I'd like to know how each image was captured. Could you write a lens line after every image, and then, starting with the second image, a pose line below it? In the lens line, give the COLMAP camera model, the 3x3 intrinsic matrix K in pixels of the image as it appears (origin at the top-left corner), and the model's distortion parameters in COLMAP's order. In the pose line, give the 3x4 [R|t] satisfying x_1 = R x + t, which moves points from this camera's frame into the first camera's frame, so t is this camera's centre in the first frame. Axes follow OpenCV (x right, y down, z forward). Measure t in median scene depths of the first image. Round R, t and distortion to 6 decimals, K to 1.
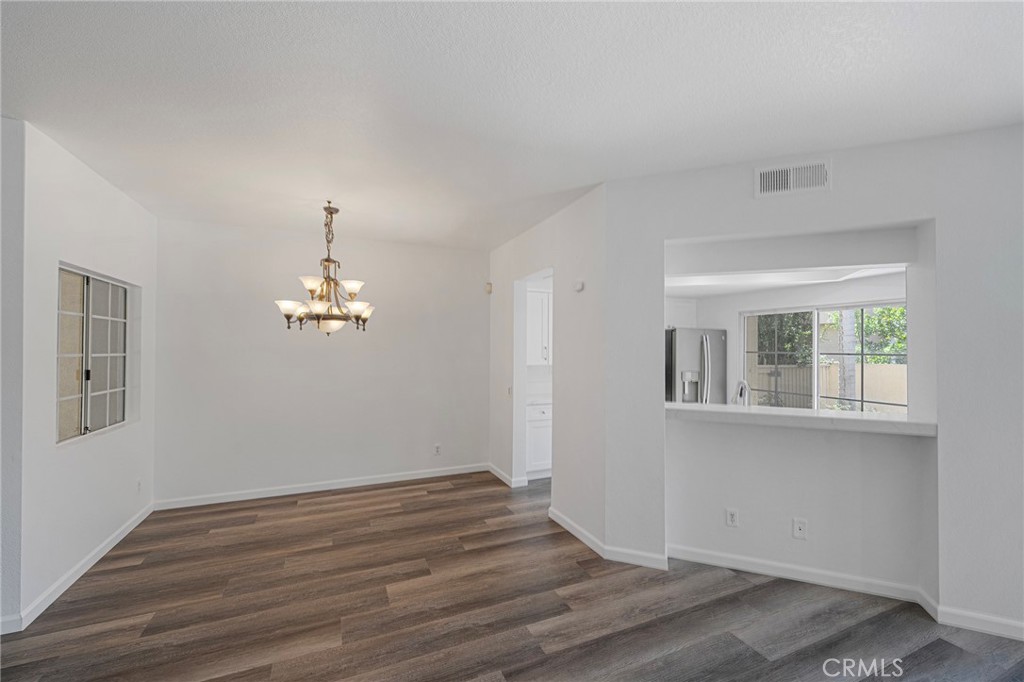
lens RADIAL K [[415.7, 0, 514.4], [0, 415.7, 346.1], [0, 0, 1]] dist [0.002231, 0.000123]
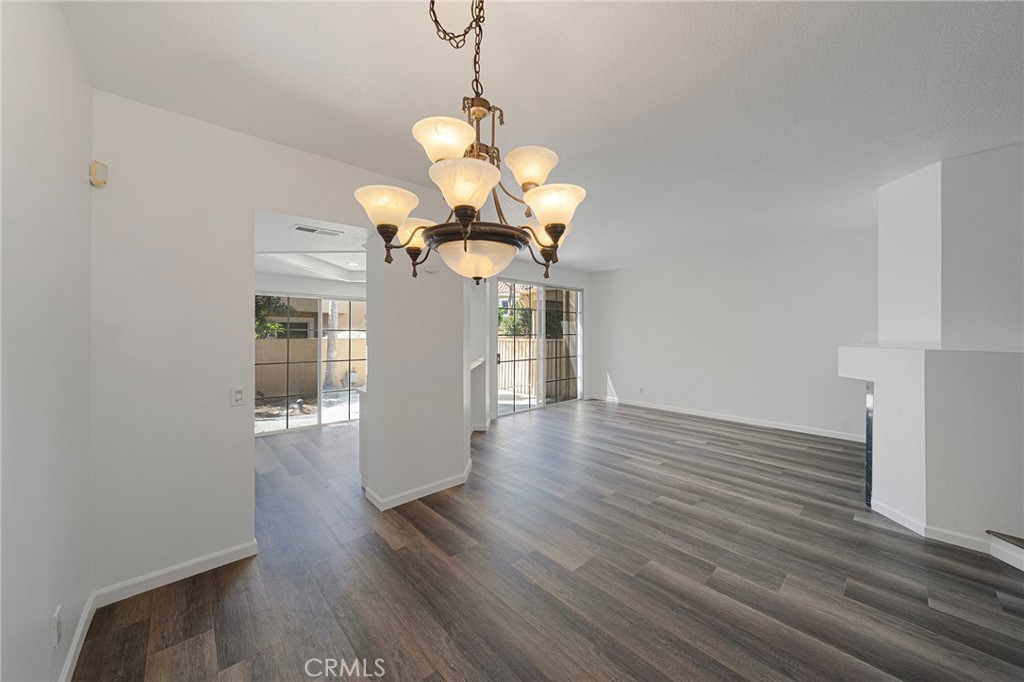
lens RADIAL K [[350.7, 0, 510.3], [0, 350.7, 333.0], [0, 0, 1]] dist [0.000236, 0.000087]
pose [[-0.310027, -0.007374, 0.950699, -1.162412], [-0.011957, 0.999921, 0.003857, 0.028766], [-0.950653, -0.010172, -0.310090, 1.574512]]
